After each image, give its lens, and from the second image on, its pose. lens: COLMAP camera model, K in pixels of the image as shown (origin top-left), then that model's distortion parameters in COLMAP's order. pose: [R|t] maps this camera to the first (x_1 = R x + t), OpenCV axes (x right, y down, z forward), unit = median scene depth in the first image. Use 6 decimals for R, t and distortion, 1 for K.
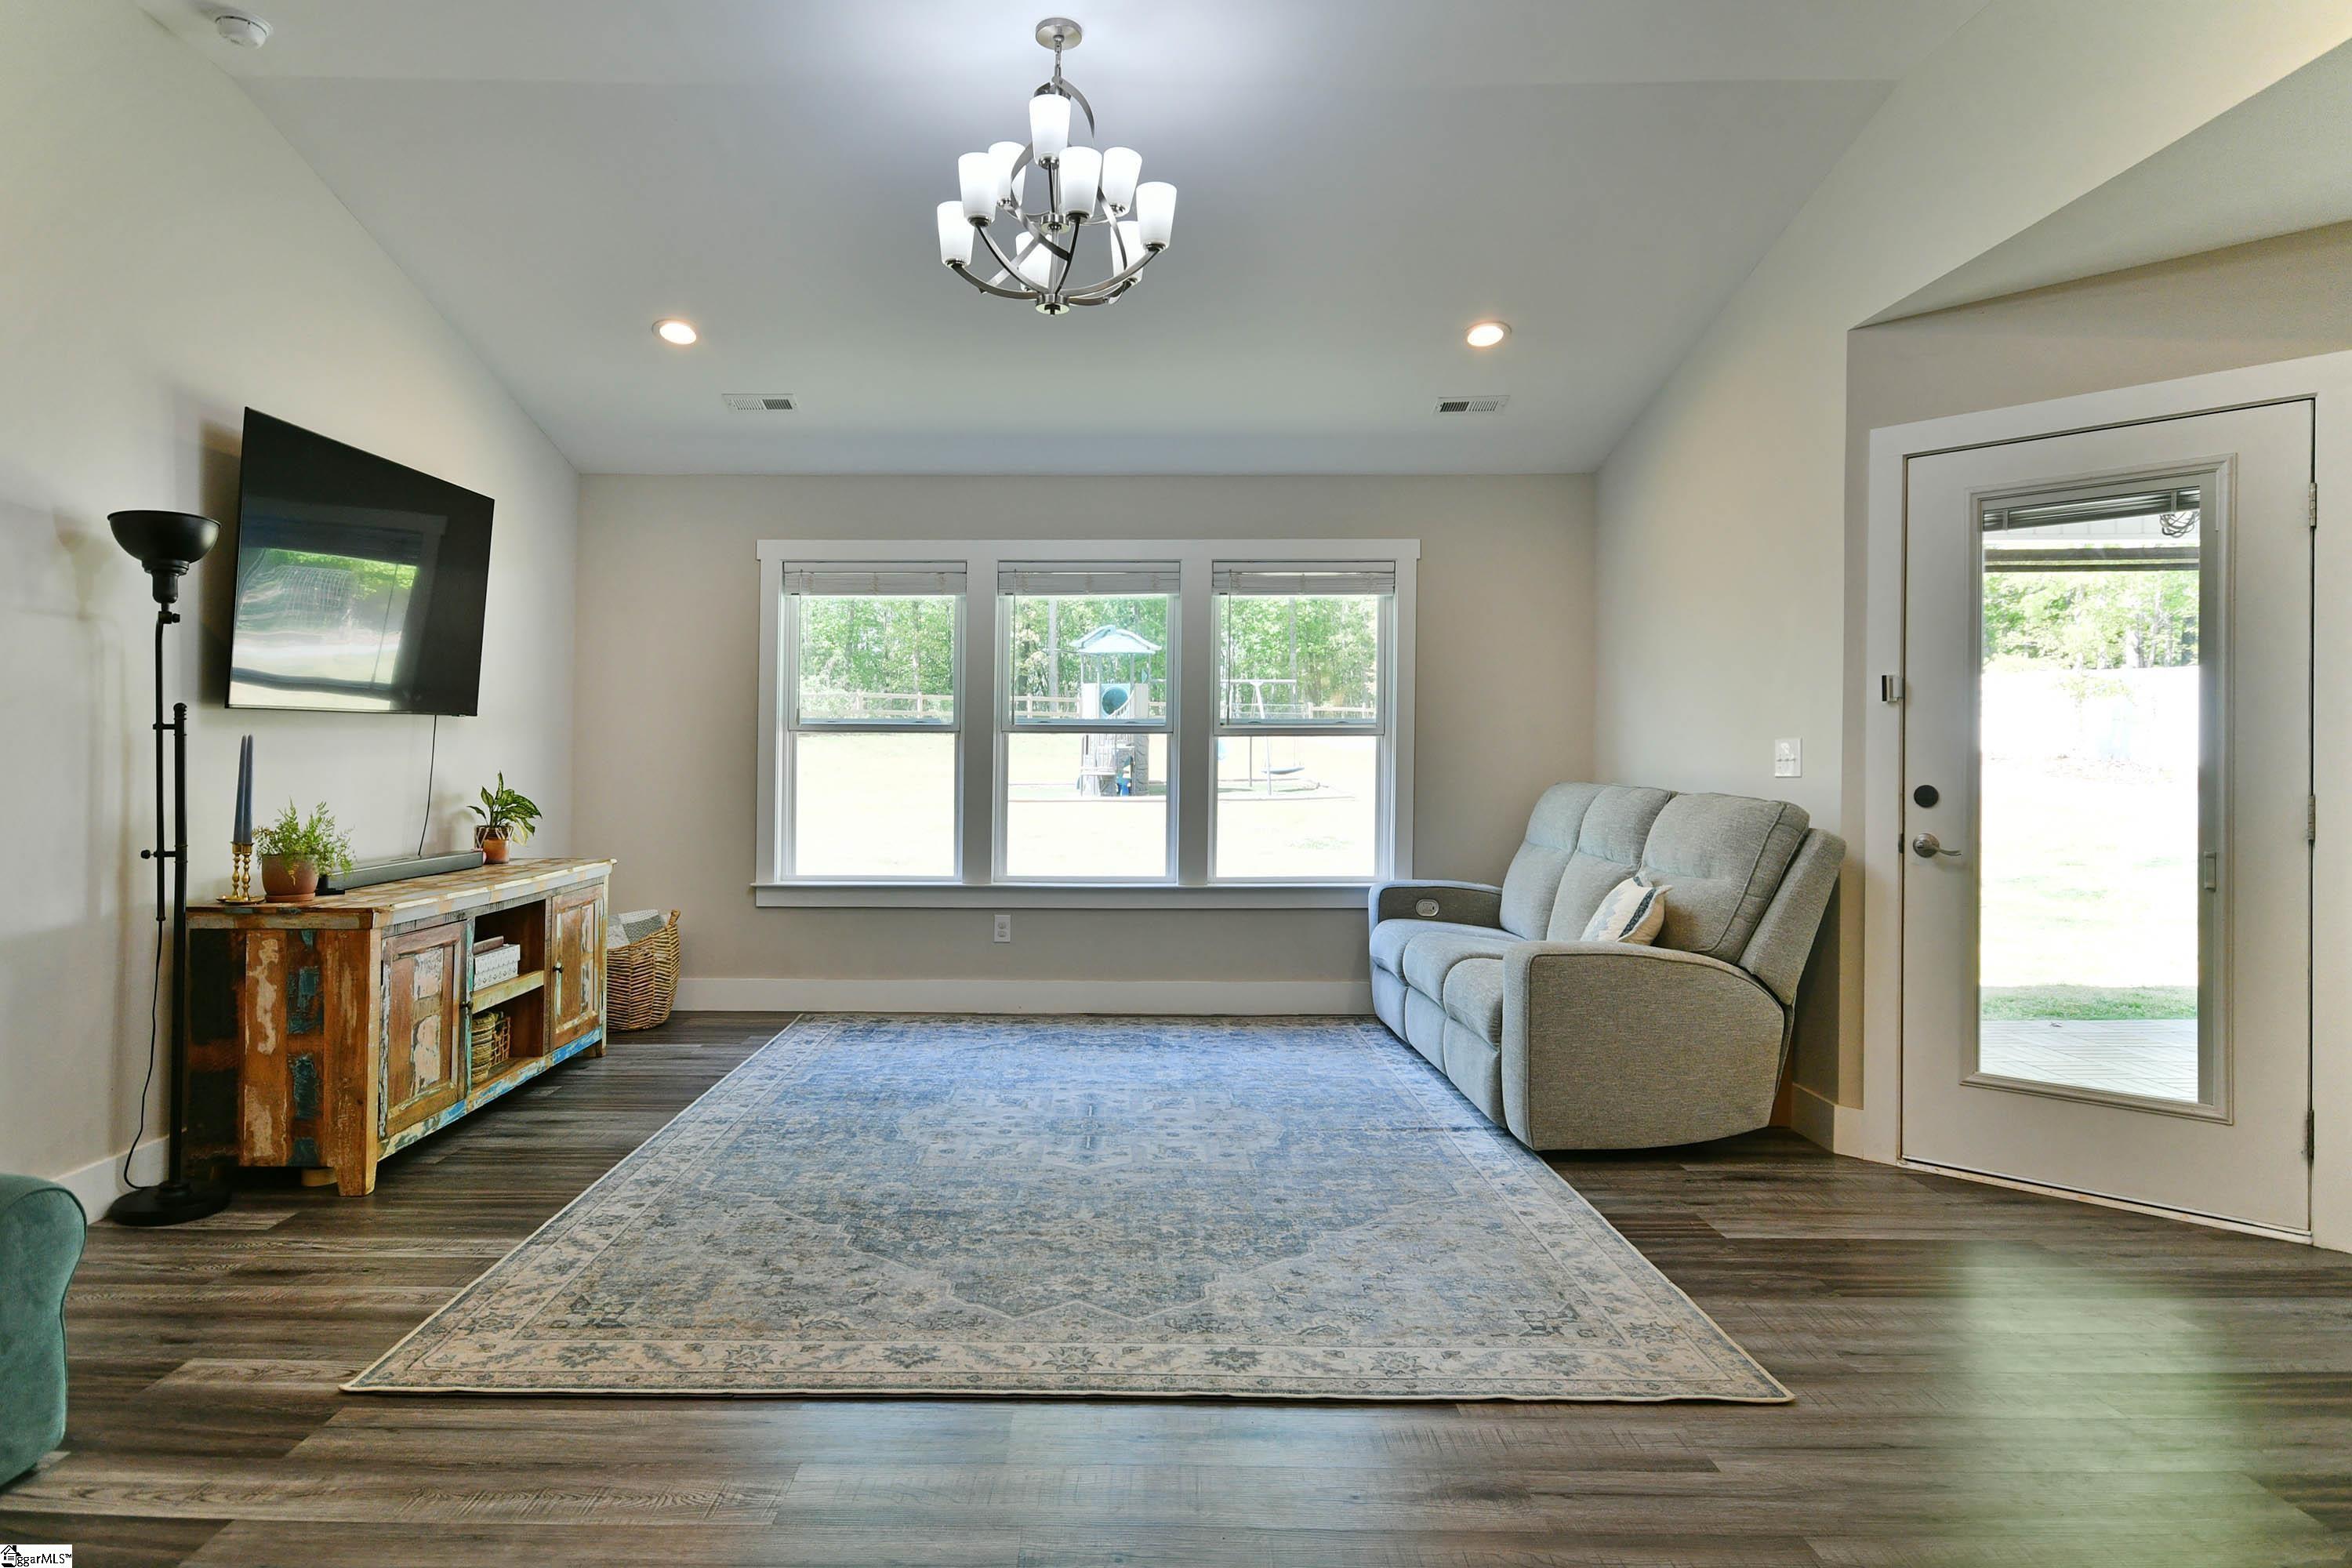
lens RADIAL K [[1381.9, 0, 1153.9], [0, 1381.9, 737.5], [0, 0, 1]] dist [-0.005323, -0.000566]
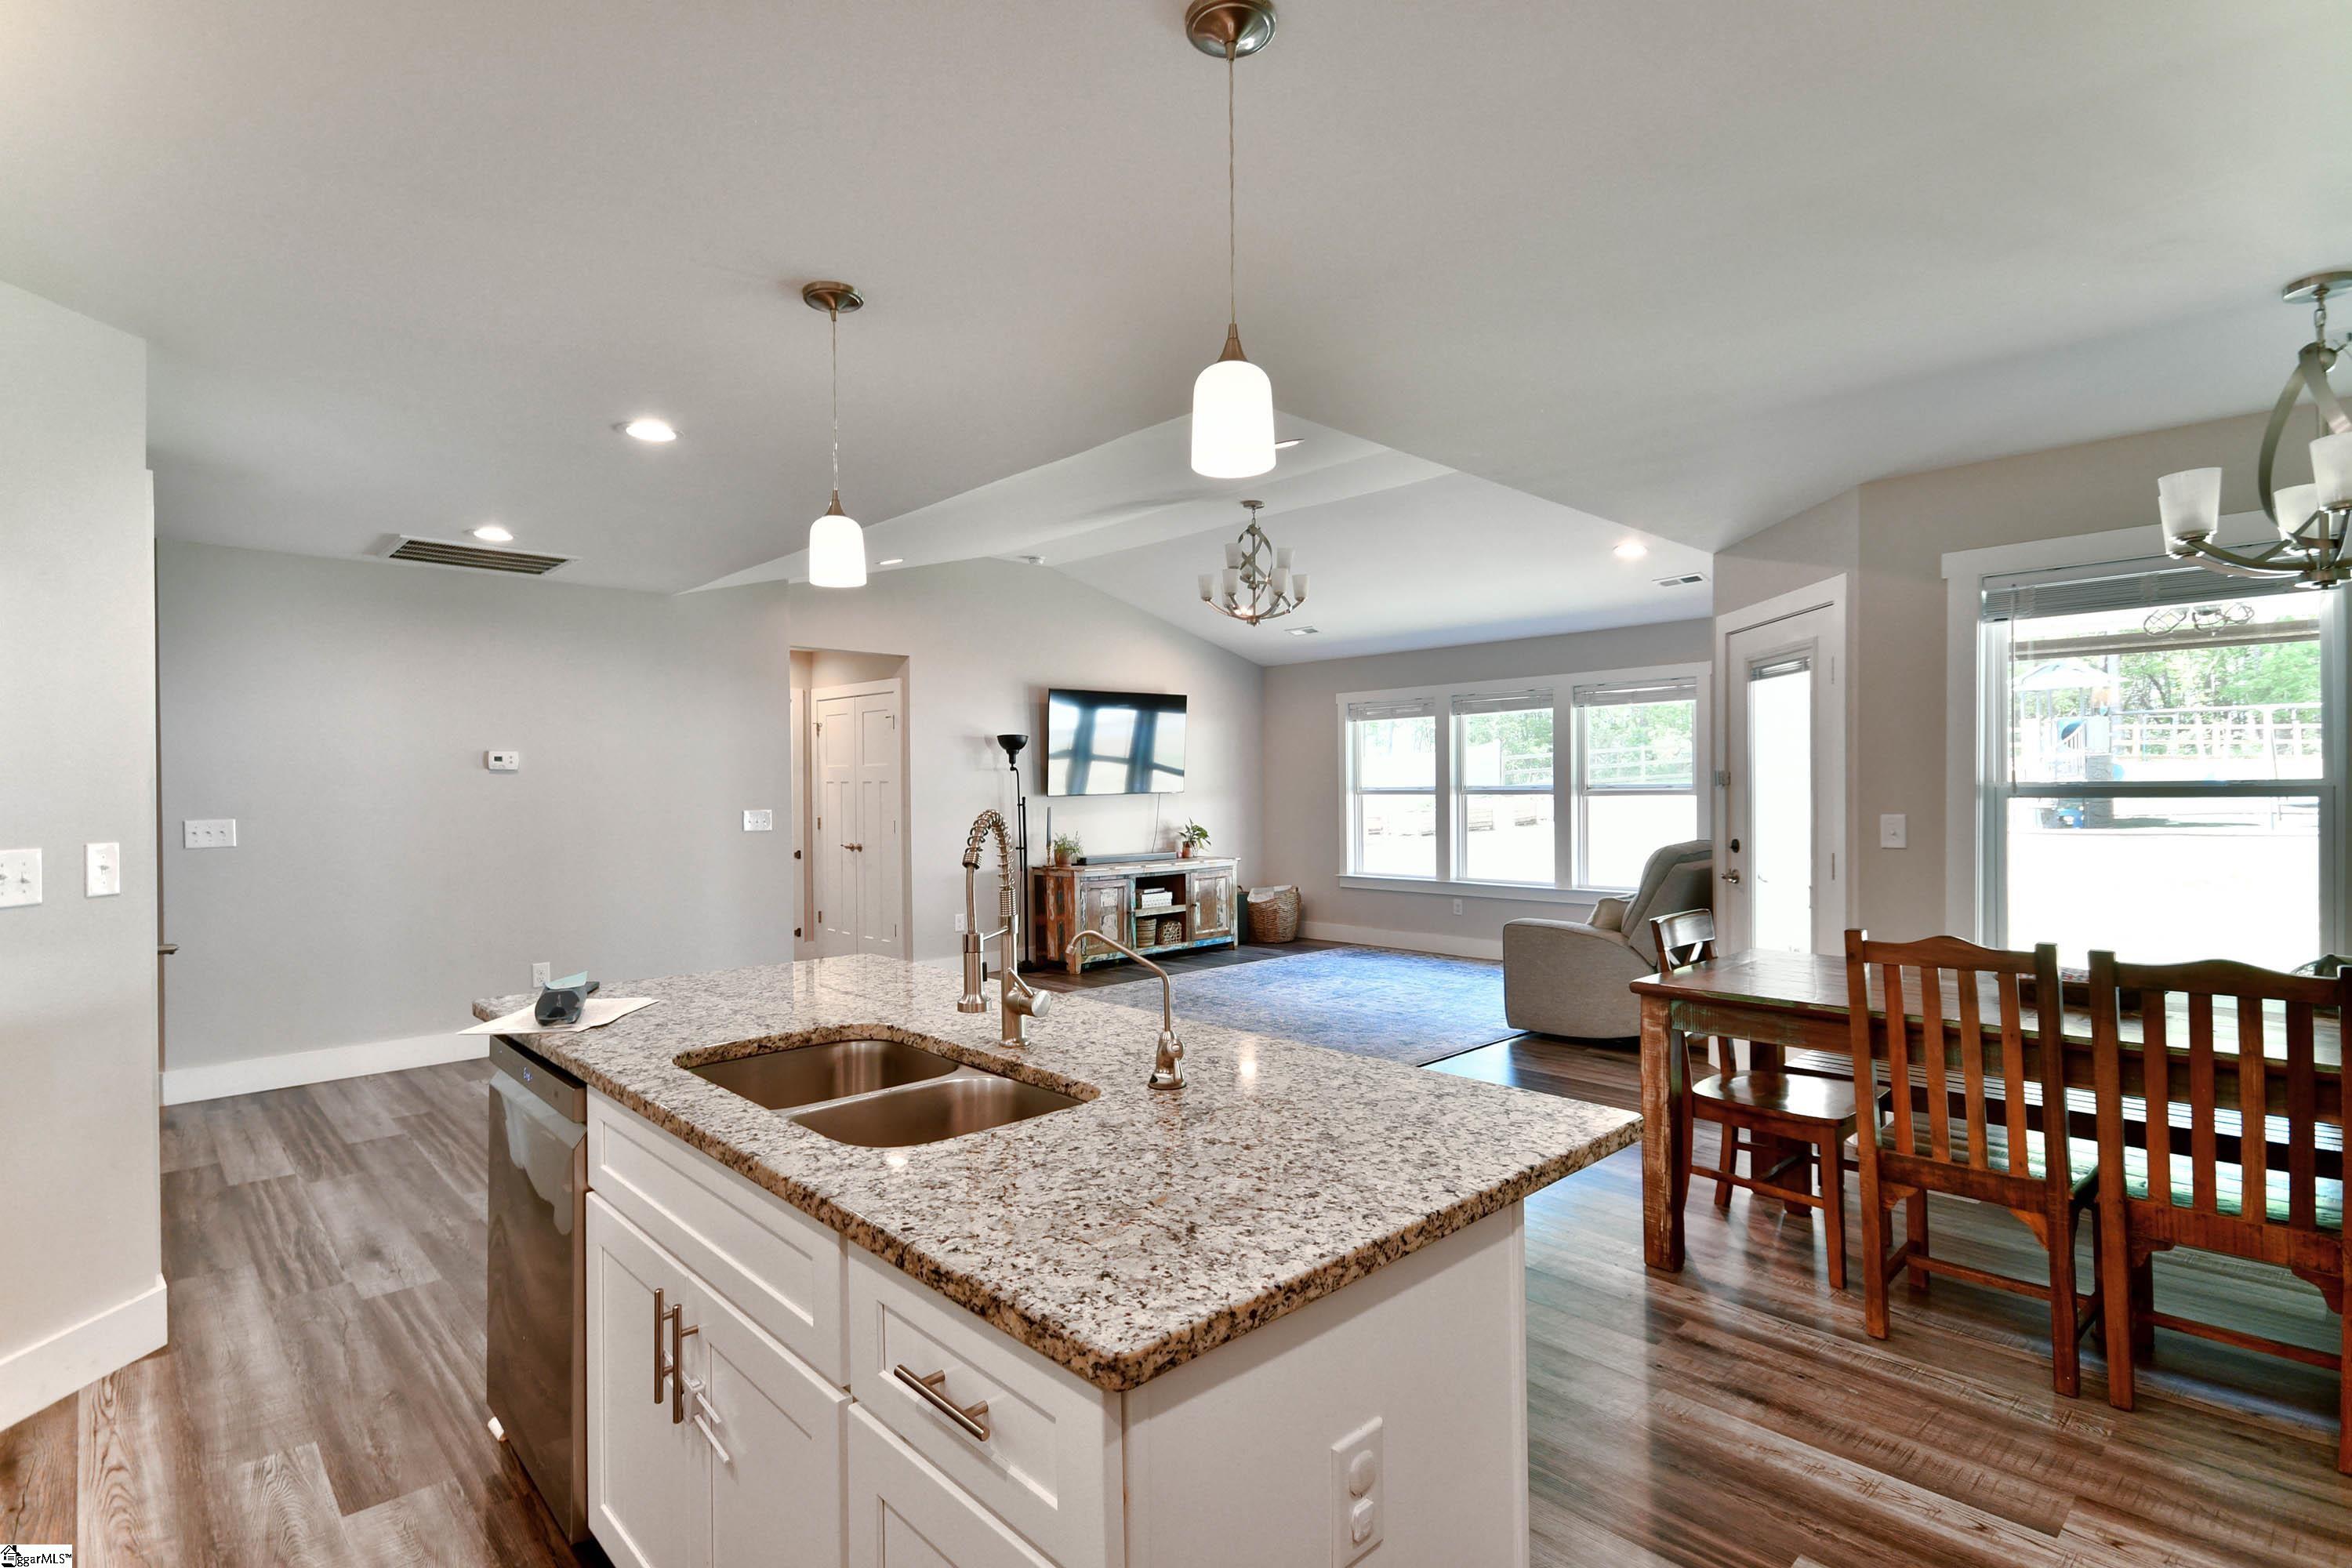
lens RADIAL K [[1140.4, 0, 1179.2], [0, 1140.4, 787.5], [0, 0, 1]] dist [0.001533, 0.000075]
pose [[0.668091, -0.012070, -0.743982, 1.119364], [0.022605, 0.999736, 0.004080, -0.039278], [0.743736, -0.019544, 0.668187, -0.314274]]
